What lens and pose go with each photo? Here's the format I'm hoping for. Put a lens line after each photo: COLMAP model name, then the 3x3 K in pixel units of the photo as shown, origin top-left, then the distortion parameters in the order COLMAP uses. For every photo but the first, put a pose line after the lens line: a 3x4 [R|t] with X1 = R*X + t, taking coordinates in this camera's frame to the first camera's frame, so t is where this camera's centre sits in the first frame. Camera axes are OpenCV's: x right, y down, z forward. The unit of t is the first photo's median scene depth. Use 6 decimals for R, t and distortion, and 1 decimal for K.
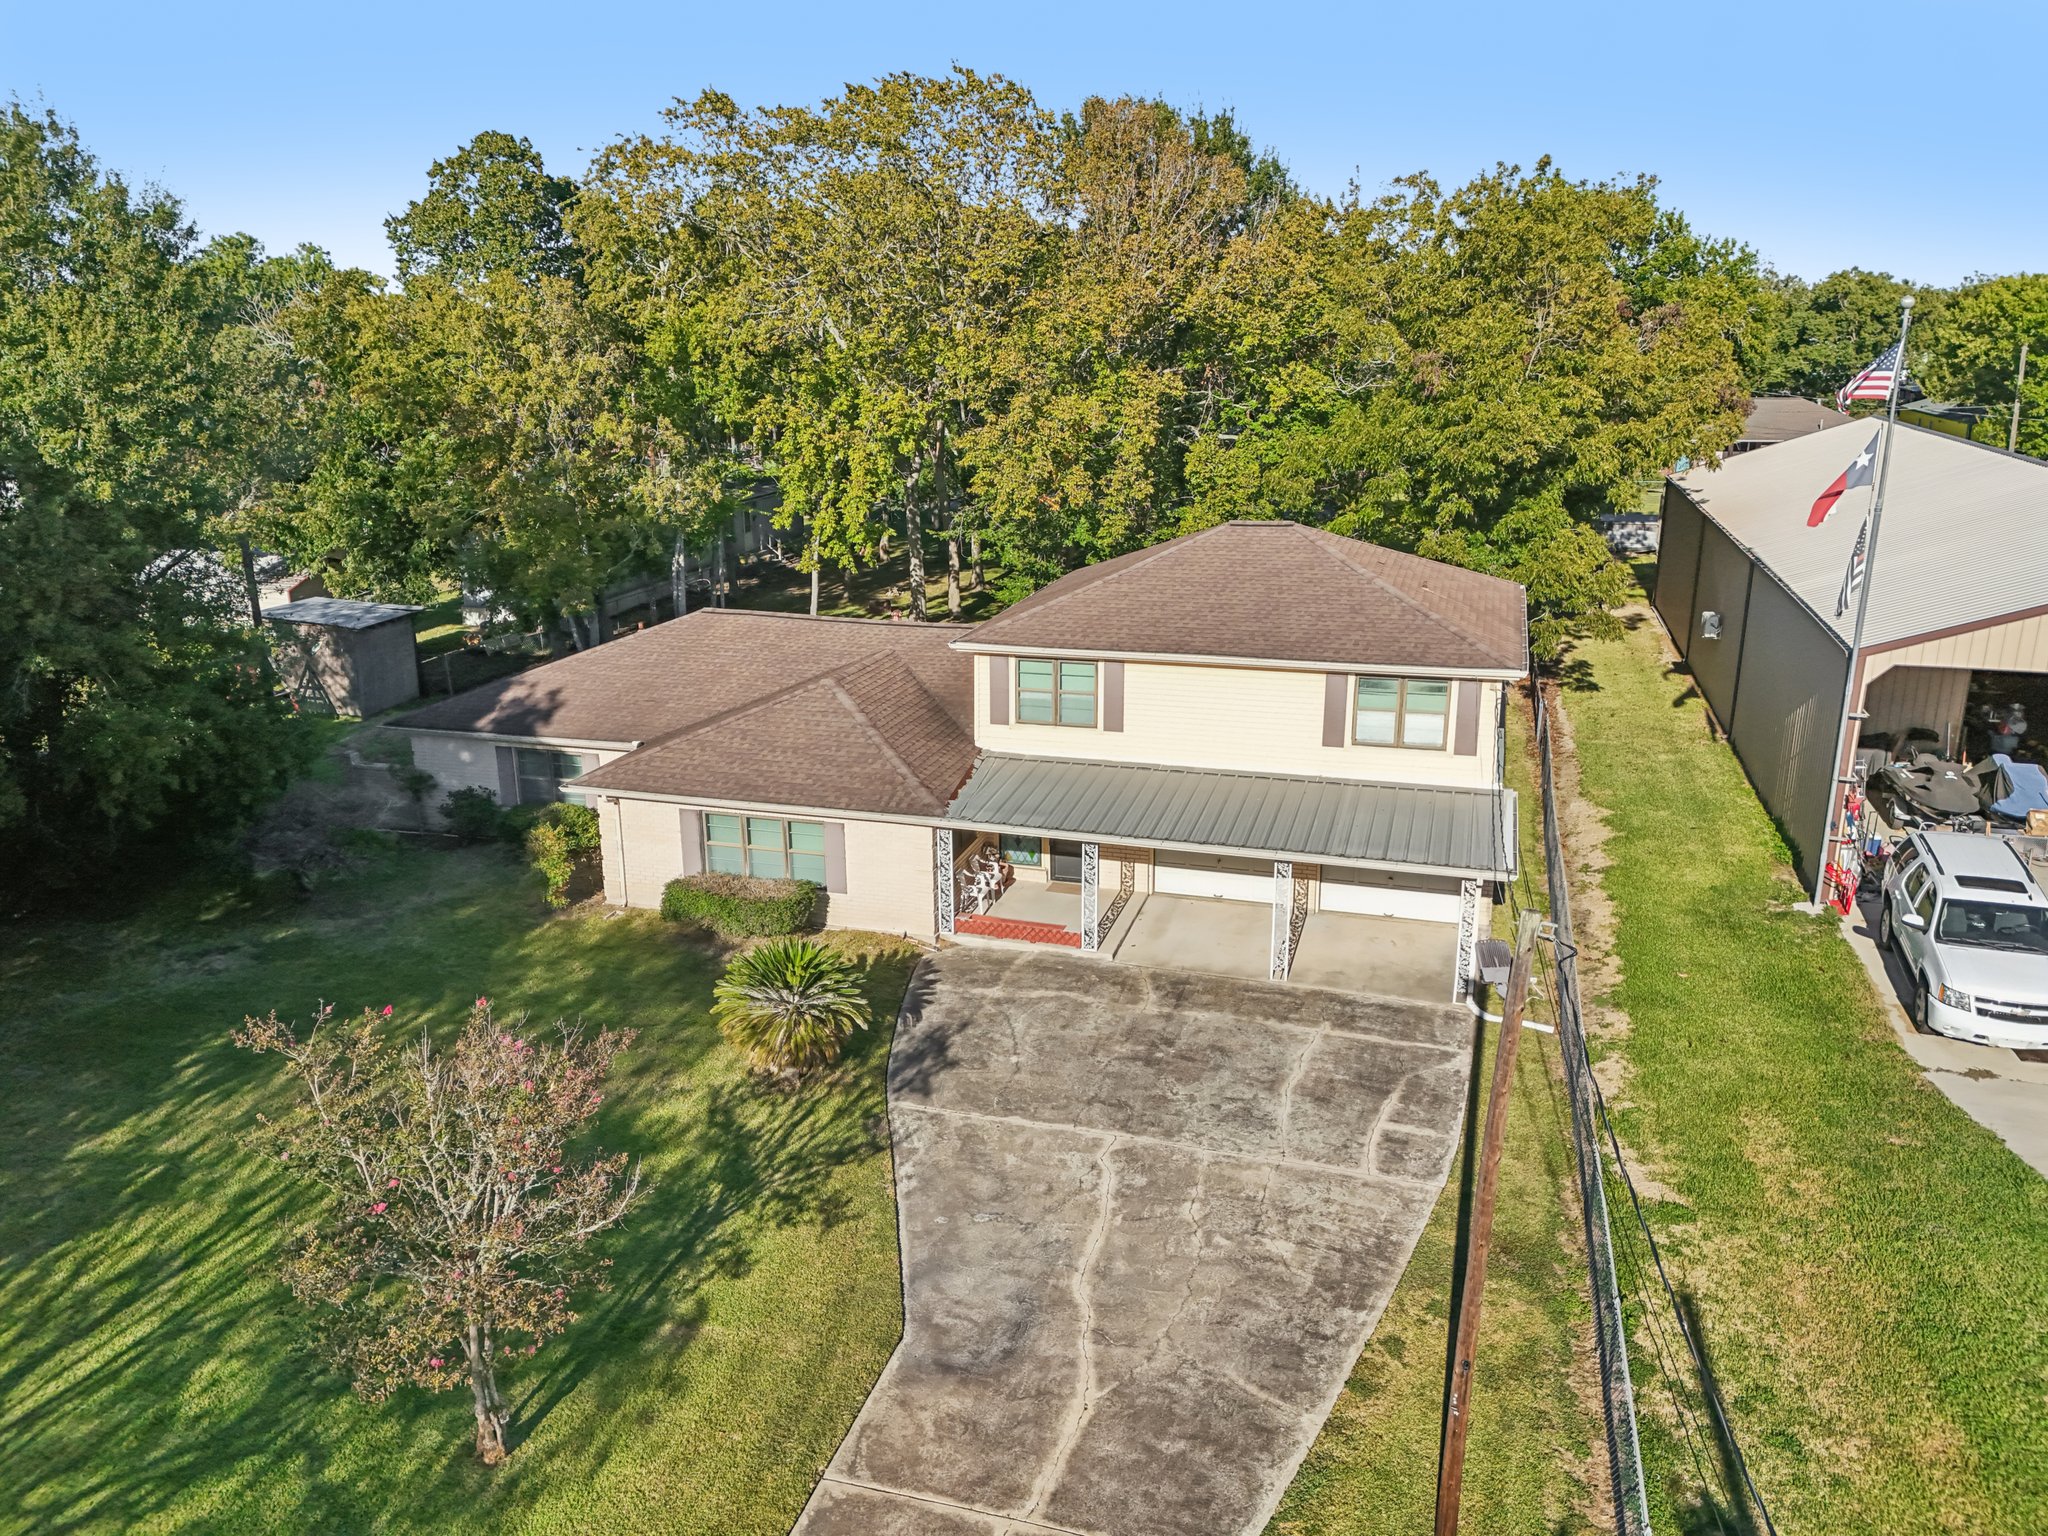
lens RADIAL K [[1561.8, 0, 1024.0], [0, 1561.8, 768.0], [0, 0, 1]] dist [0.053711, -0.057982]
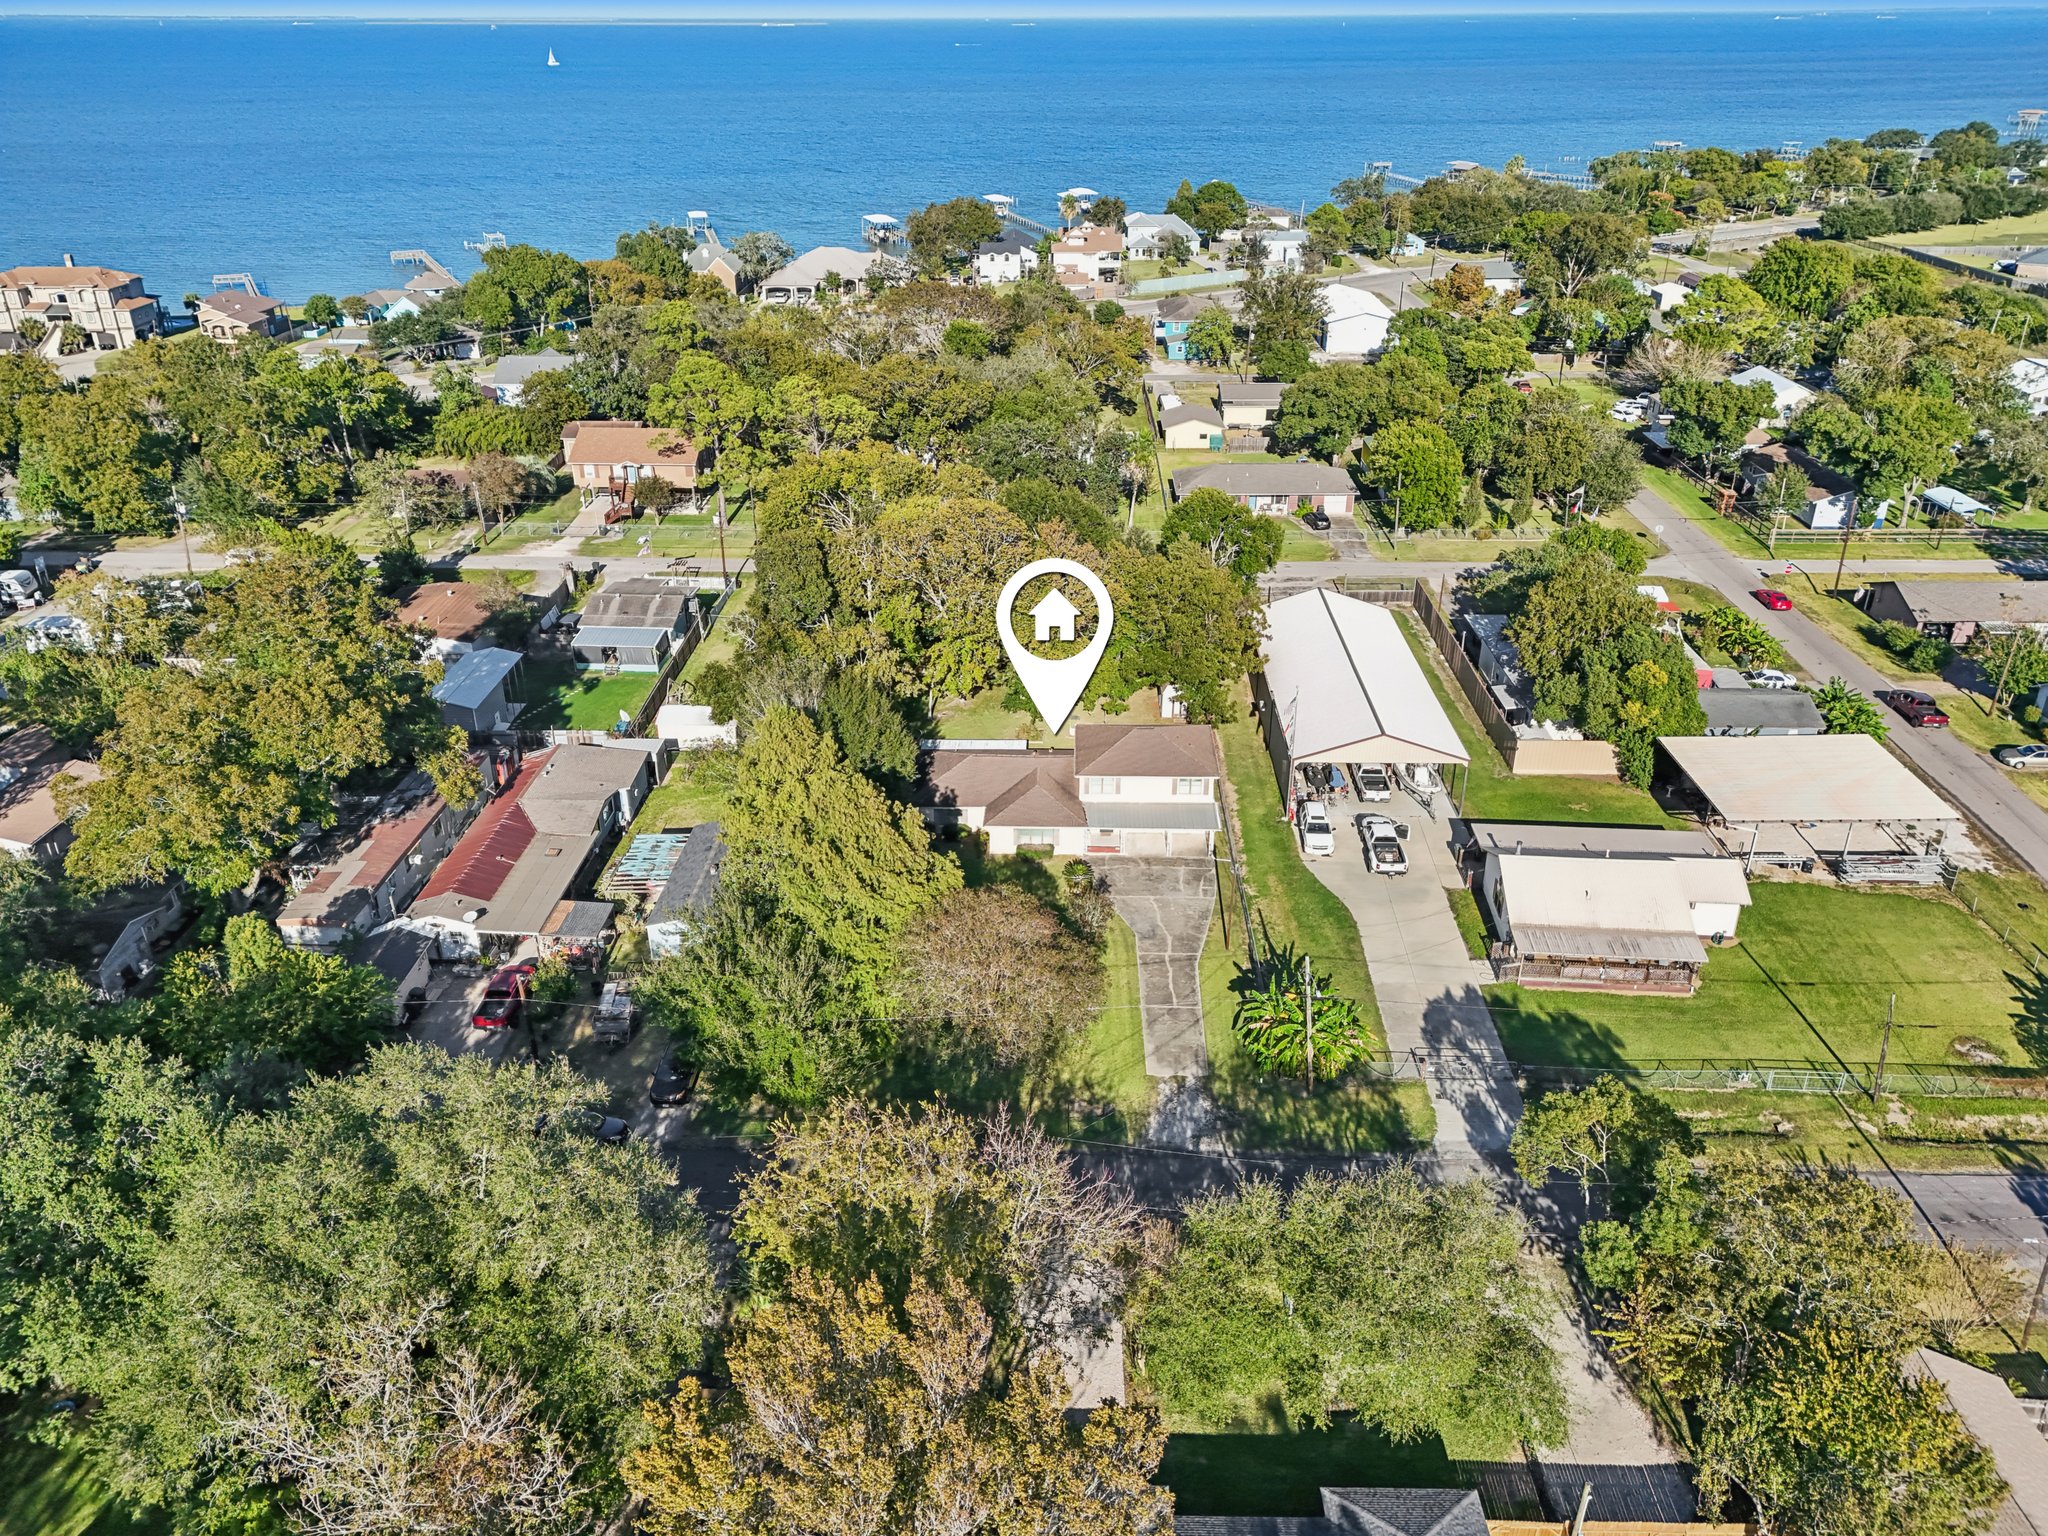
lens RADIAL K [[1561.8, 0, 1024.0], [0, 1561.8, 768.0], [0, 0, 1]] dist [0.053711, -0.057982]
pose [[0.966402, -0.111570, 0.231558, -1.095079], [0.072786, 0.982794, 0.169761, -0.790782], [-0.246514, -0.147203, 0.957895, -2.736185]]
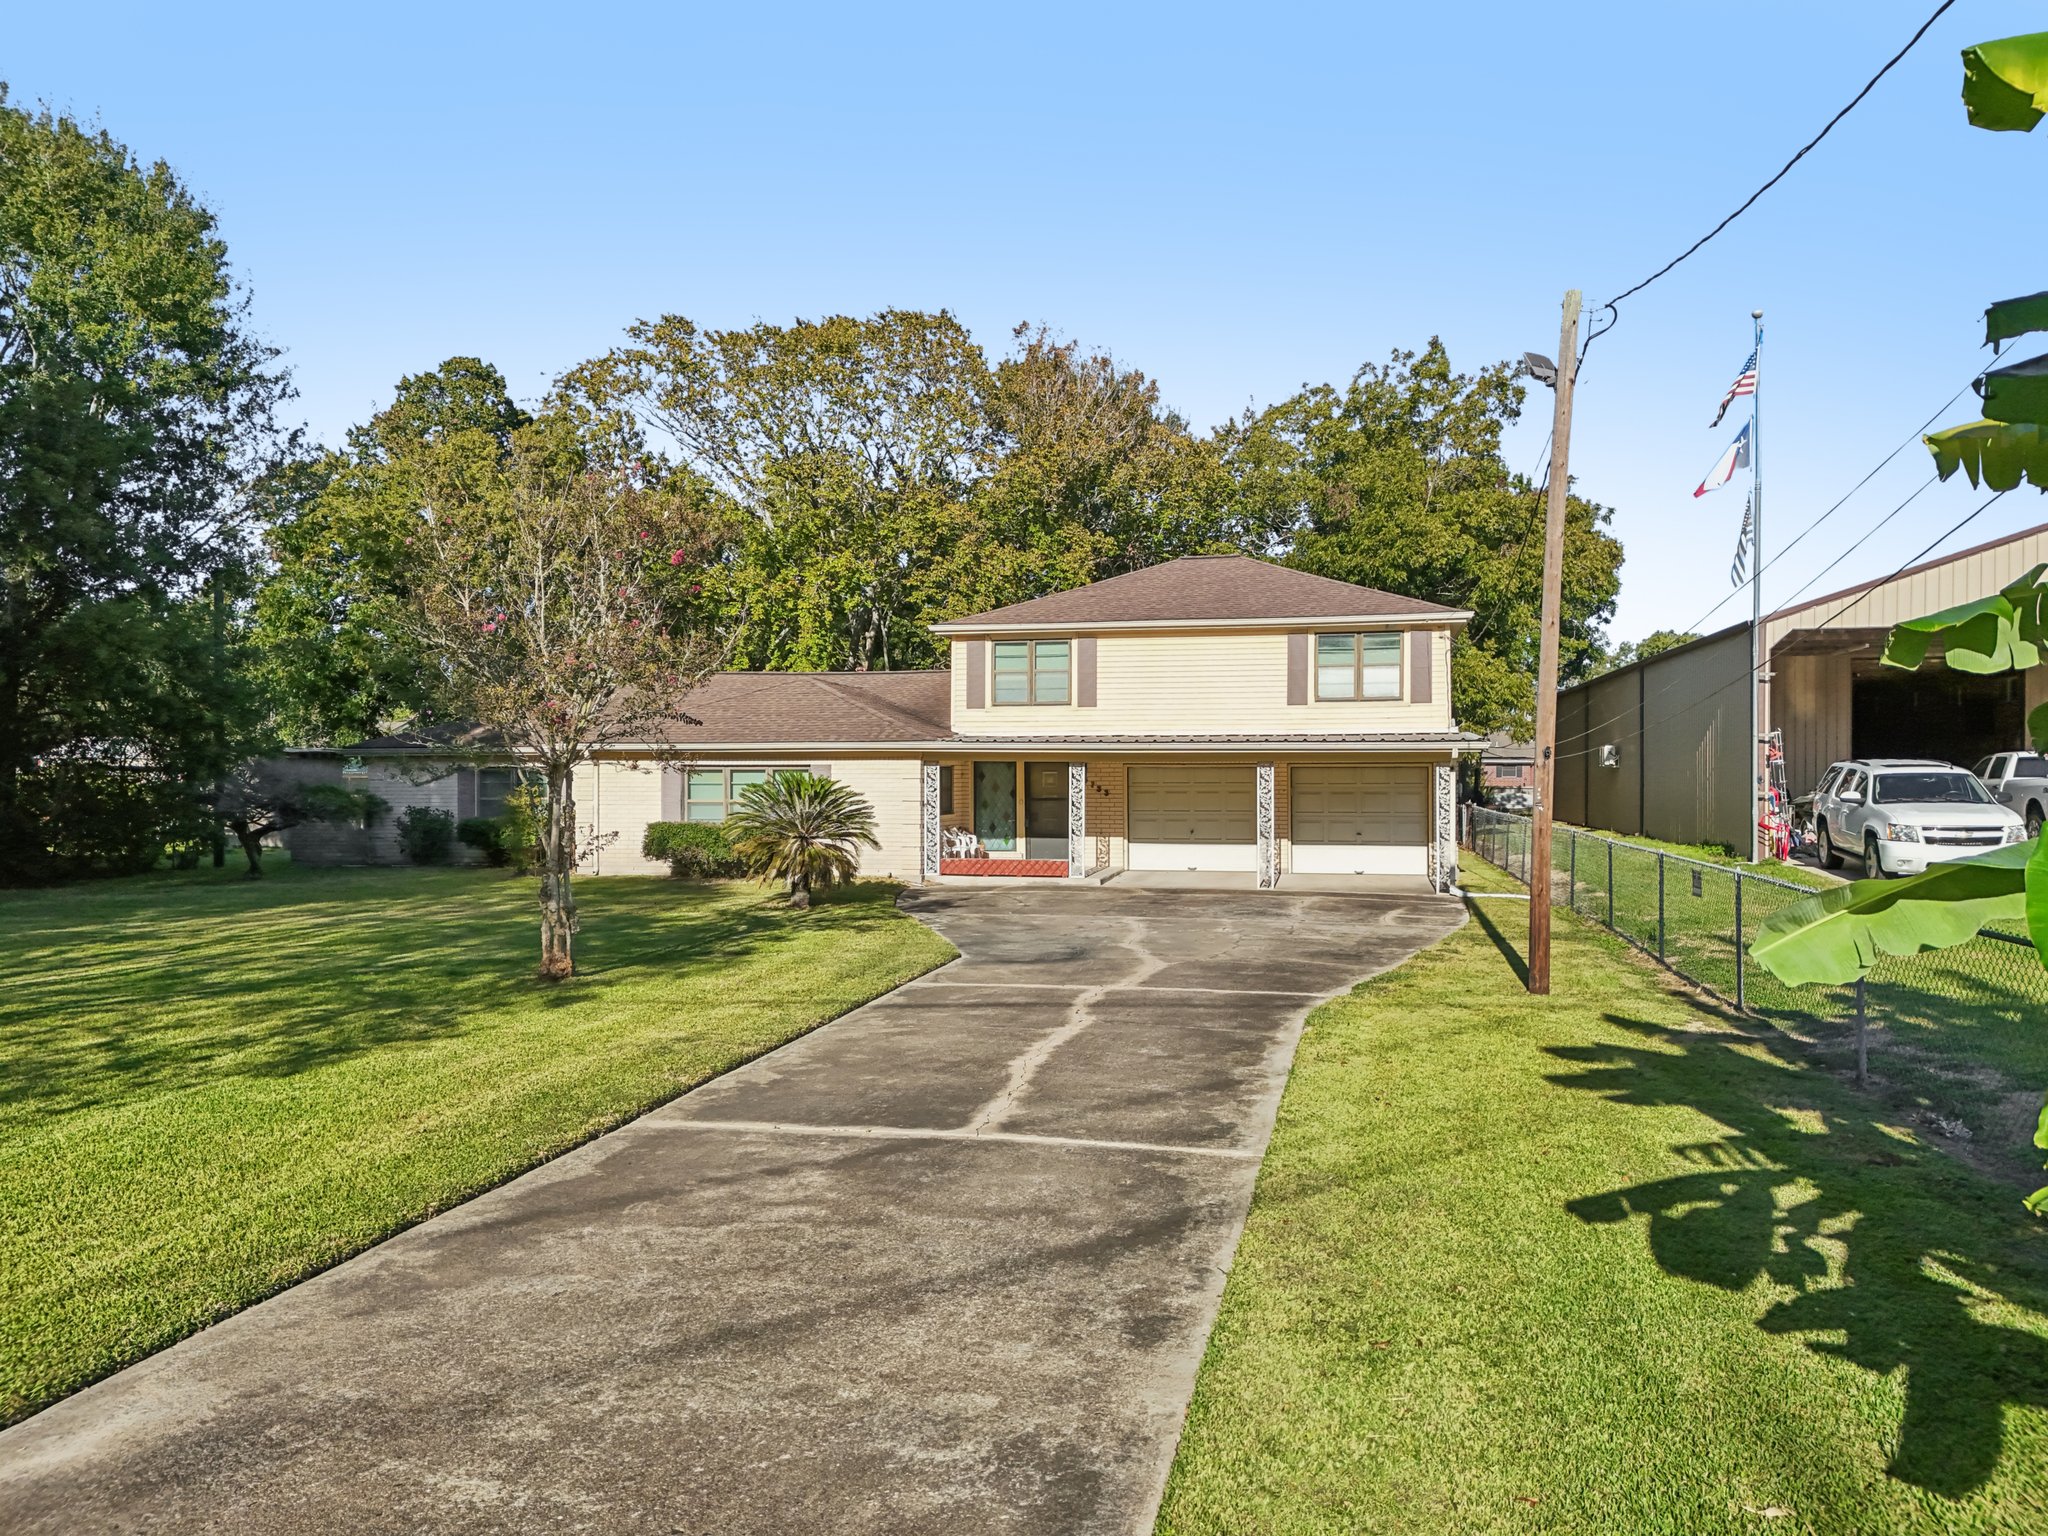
lens RADIAL K [[1569.3, 0, 1041.6], [0, 1569.3, 776.7], [0, 0, 1]] dist [0.050422, -0.037072]
pose [[0.995680, 0.004101, 0.092764, -0.072492], [0.021836, 0.960665, -0.276850, 0.322157], [-0.090251, 0.277680, 0.956425, 0.014966]]
